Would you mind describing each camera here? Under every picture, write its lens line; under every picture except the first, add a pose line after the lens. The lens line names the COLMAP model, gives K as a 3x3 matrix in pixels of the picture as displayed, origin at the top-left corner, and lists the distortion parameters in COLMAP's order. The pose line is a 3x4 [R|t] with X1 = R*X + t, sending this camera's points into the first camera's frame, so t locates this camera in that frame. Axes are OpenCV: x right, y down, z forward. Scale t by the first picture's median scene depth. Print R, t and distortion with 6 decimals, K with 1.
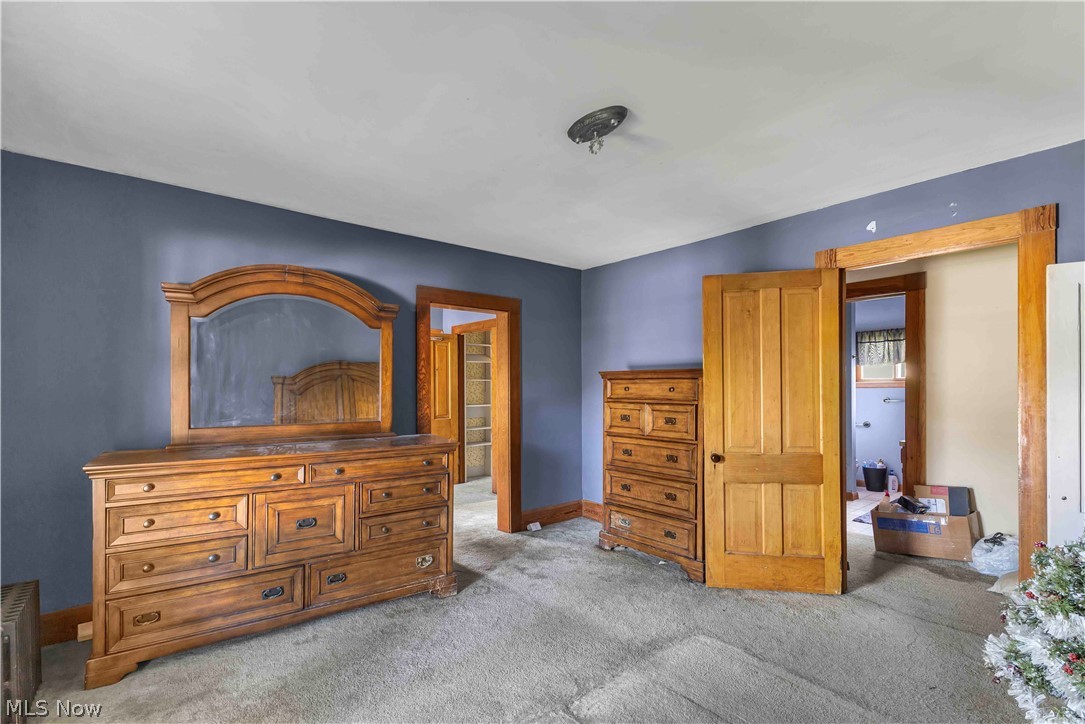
lens RADIAL K [[478.8, 0, 541.7], [0, 478.8, 383.6], [0, 0, 1]] dist [-0.000199, 0.000009]
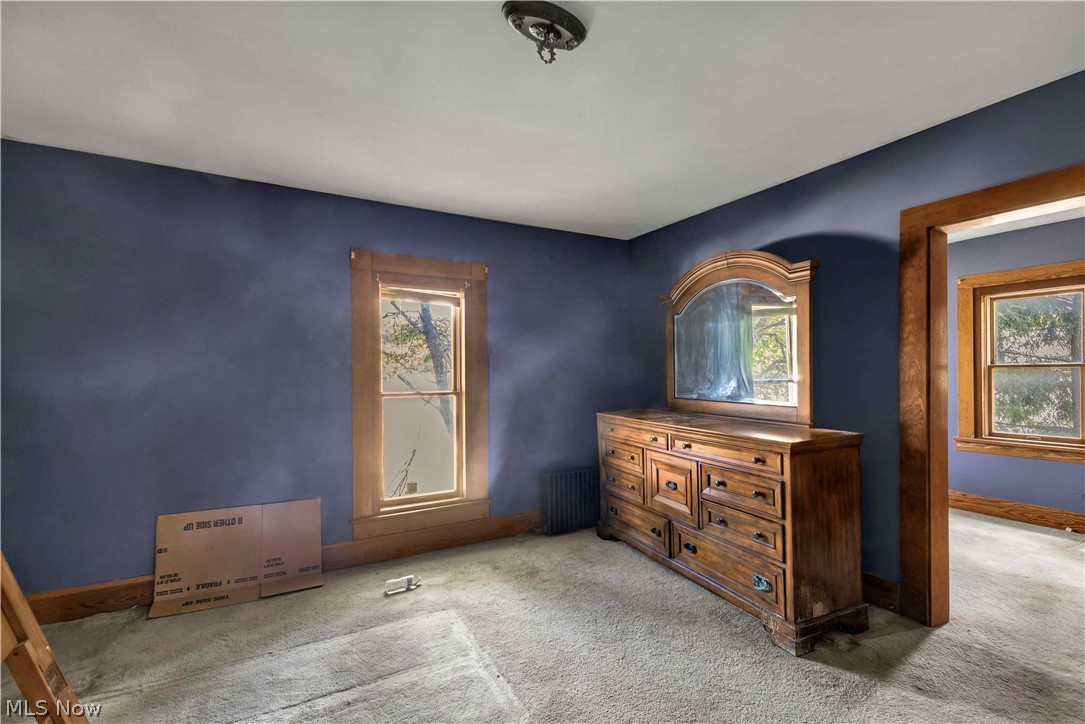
lens RADIAL K [[485.6, 0, 545.1], [0, 485.6, 368.4], [0, 0, 1]] dist [-0.000275, -0.000065]
pose [[-0.177316, -0.001730, -0.984152, 0.681453], [0.016013, 0.999861, -0.004643, 0.010684], [0.984024, -0.016582, -0.177264, 0.872867]]
